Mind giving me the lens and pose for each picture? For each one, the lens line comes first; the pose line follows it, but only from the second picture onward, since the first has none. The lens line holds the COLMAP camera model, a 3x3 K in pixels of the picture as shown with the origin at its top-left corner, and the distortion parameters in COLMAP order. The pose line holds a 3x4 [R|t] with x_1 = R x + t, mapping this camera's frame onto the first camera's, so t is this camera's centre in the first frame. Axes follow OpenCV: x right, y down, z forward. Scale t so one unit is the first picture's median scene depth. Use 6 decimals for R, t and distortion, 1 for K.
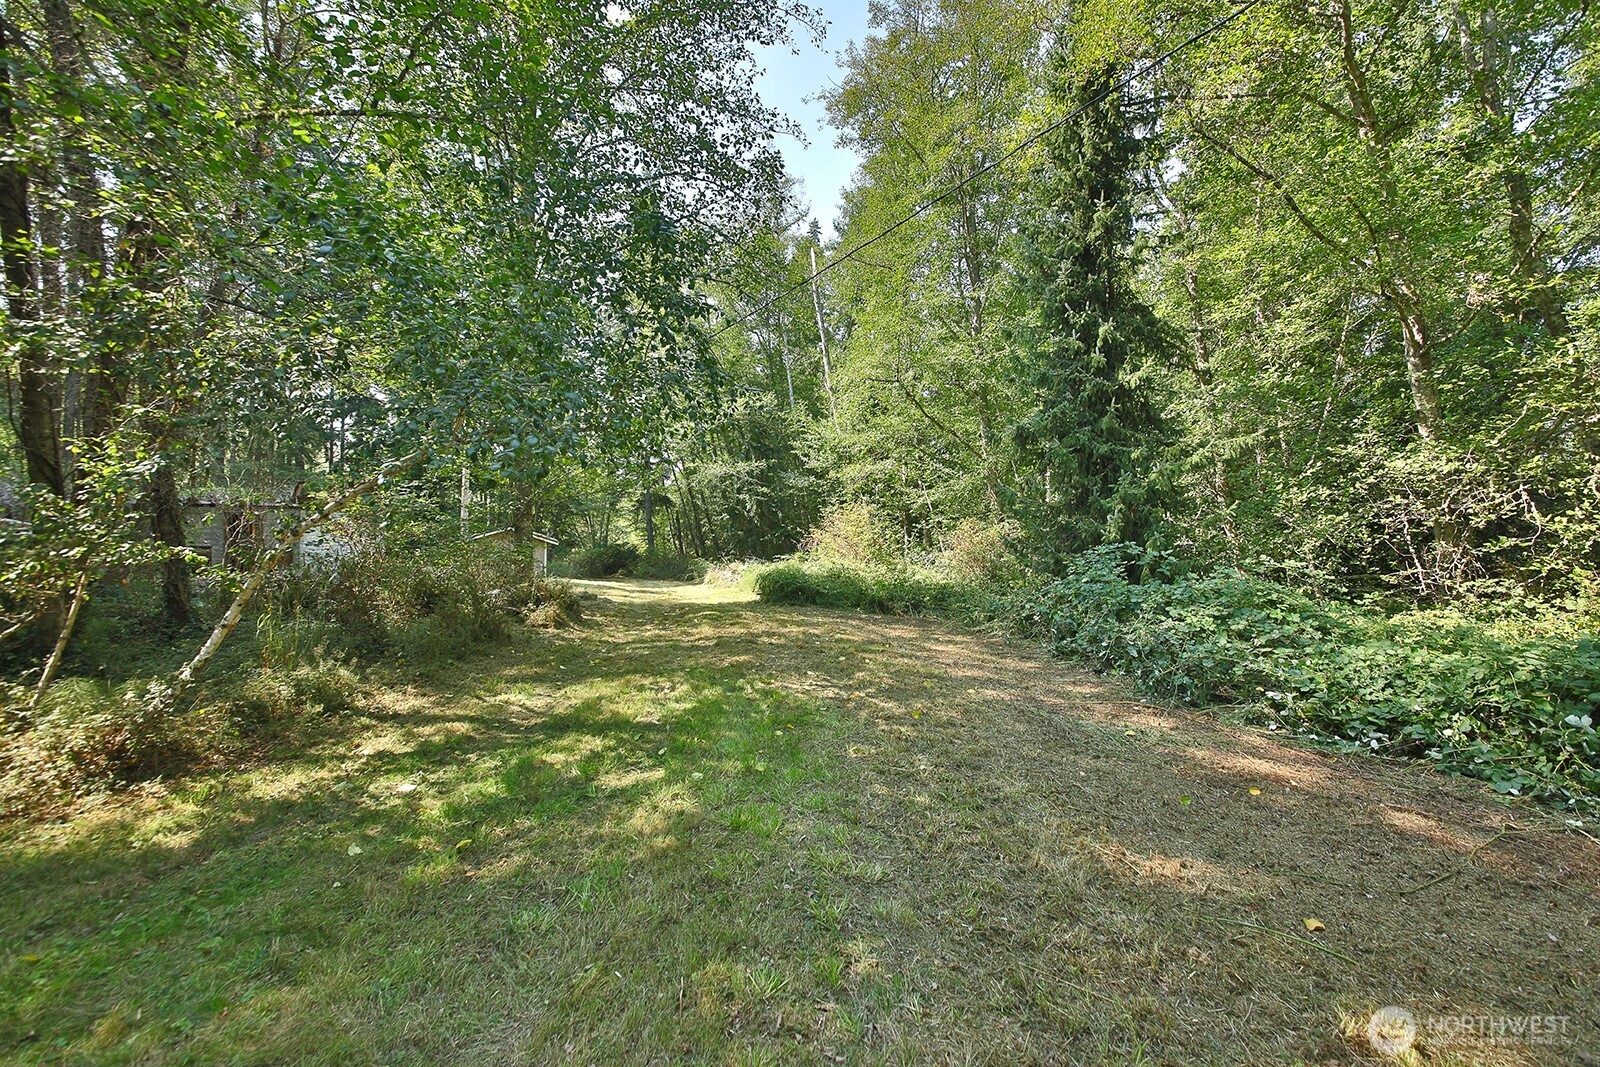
lens RADIAL K [[554.2, 0, 799.3], [0, 554.2, 540.1], [0, 0, 1]] dist [-0.003499, -0.000316]
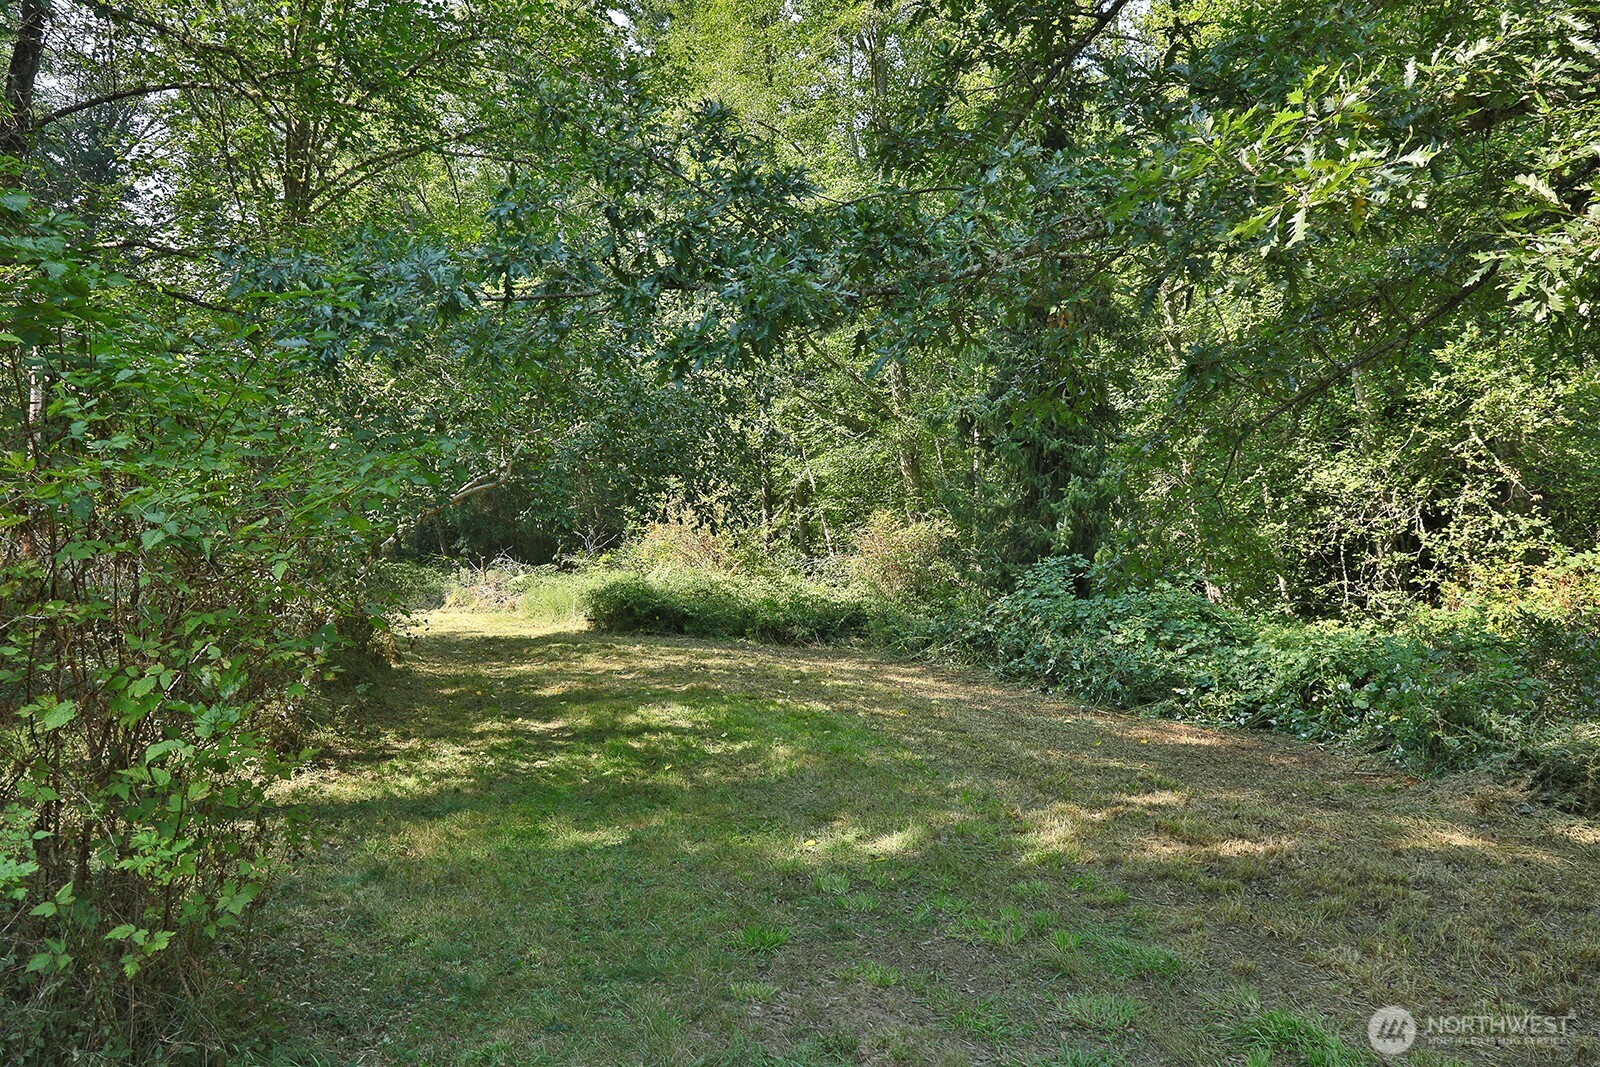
lens RADIAL K [[1107.1, 0, 799.7], [0, 1107.1, 534.8], [0, 0, 1]] dist [0.006334, 0.002141]
pose [[0.963211, 0.007796, 0.268635, -0.321684], [-0.010801, 0.999895, 0.009712, -0.037291], [-0.268531, -0.012256, 0.963193, -0.607606]]
